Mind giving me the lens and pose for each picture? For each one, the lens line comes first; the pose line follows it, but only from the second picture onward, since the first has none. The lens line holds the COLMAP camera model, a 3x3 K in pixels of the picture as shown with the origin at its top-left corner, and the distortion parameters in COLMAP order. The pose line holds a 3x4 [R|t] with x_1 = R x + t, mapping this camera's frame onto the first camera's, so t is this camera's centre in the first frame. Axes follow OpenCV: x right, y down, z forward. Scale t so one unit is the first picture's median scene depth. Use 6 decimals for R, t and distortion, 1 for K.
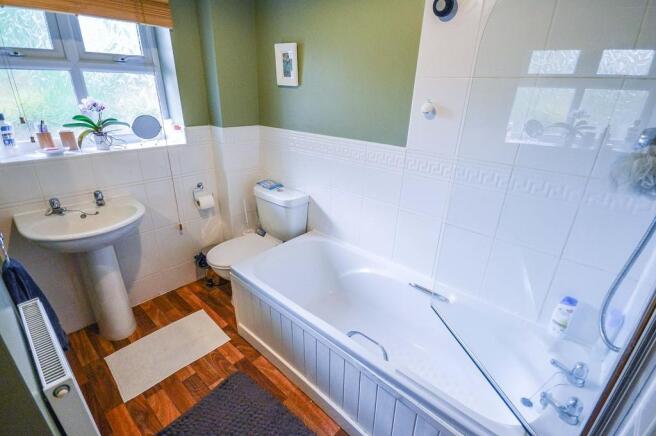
lens RADIAL K [[311.0, 0, 328.0], [0, 311.0, 218.0], [0, 0, 1]] dist [0.000236, 0.000323]
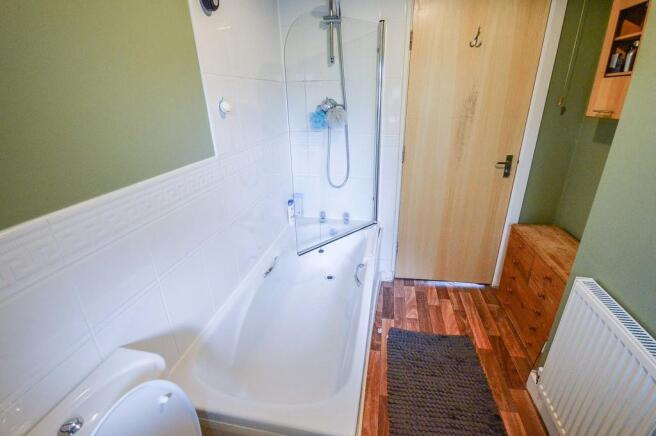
lens RADIAL K [[311.0, 0, 328.0], [0, 311.0, 218.0], [0, 0, 1]] dist [0.000236, 0.000323]
pose [[-0.518951, -0.329725, 0.788652, -0.627319], [0.327436, 0.775562, 0.539712, -0.447210], [-0.789605, 0.538317, -0.294515, 1.086546]]
